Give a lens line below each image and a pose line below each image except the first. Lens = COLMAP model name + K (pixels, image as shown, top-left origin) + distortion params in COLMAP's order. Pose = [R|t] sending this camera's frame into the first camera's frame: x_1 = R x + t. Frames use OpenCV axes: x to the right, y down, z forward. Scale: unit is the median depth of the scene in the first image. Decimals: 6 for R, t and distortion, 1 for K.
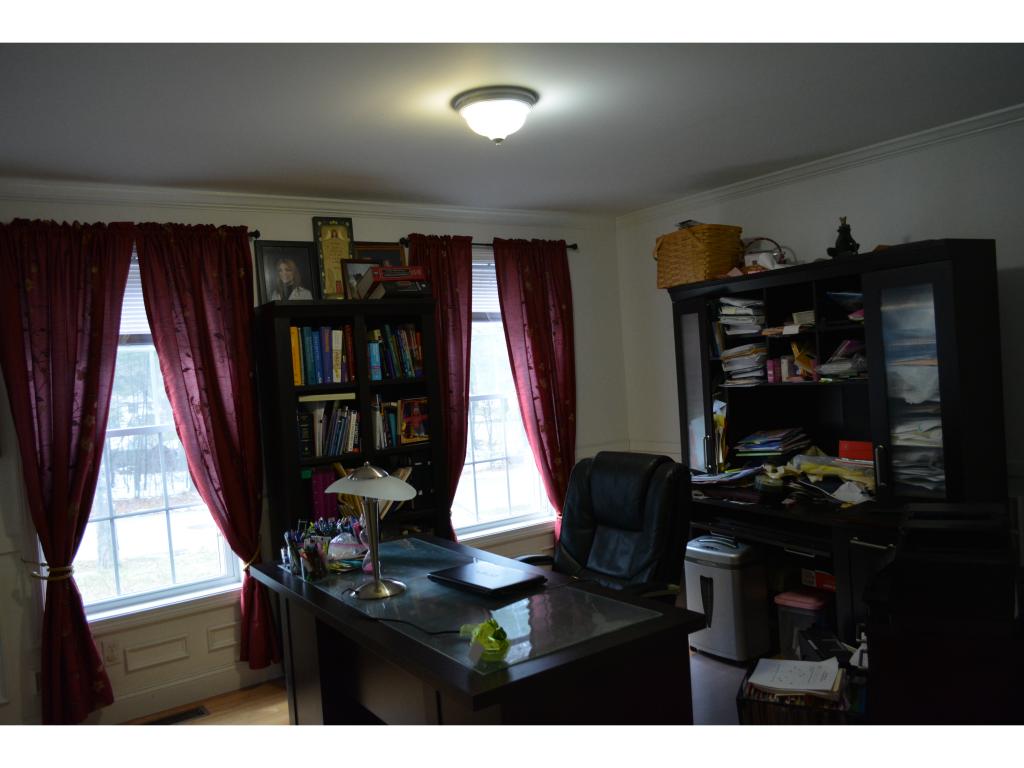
lens RADIAL K [[795.5, 0, 509.1], [0, 795.5, 388.2], [0, 0, 1]] dist [-0.010720, 0.000599]
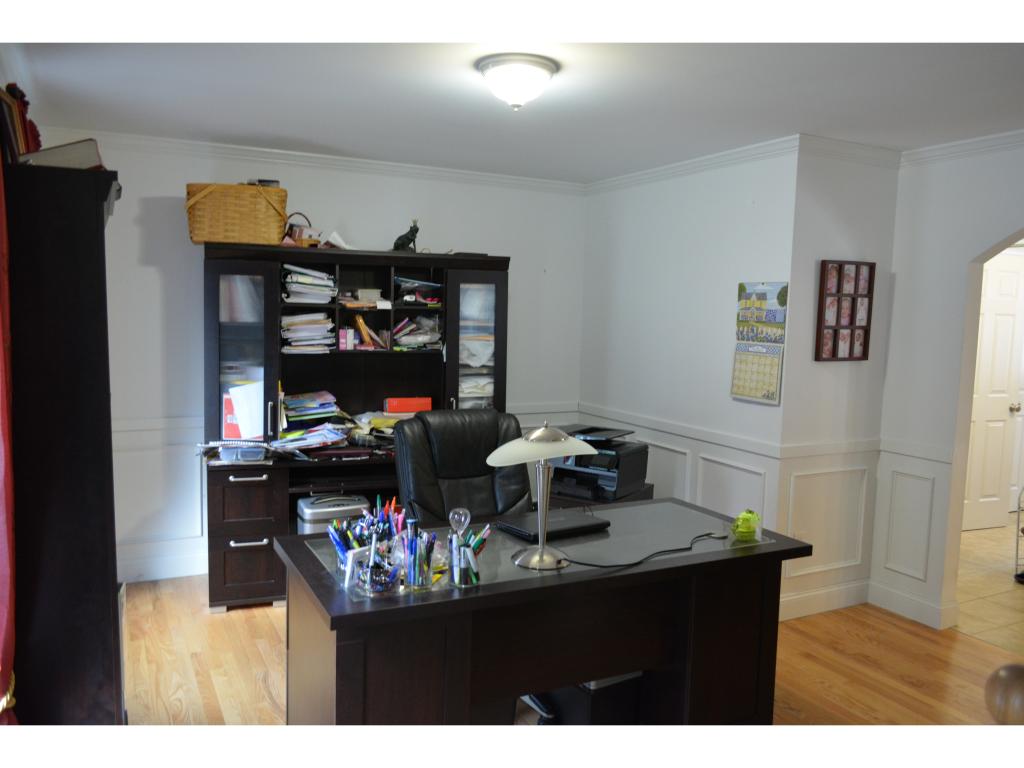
lens RADIAL K [[795.5, 0, 509.1], [0, 795.5, 388.2], [0, 0, 1]] dist [-0.010720, 0.000599]
pose [[0.135752, -0.018320, 0.990573, -0.743967], [0.000740, 0.999831, 0.018390, 0.026334], [-0.990743, -0.001763, 0.135743, 0.622970]]
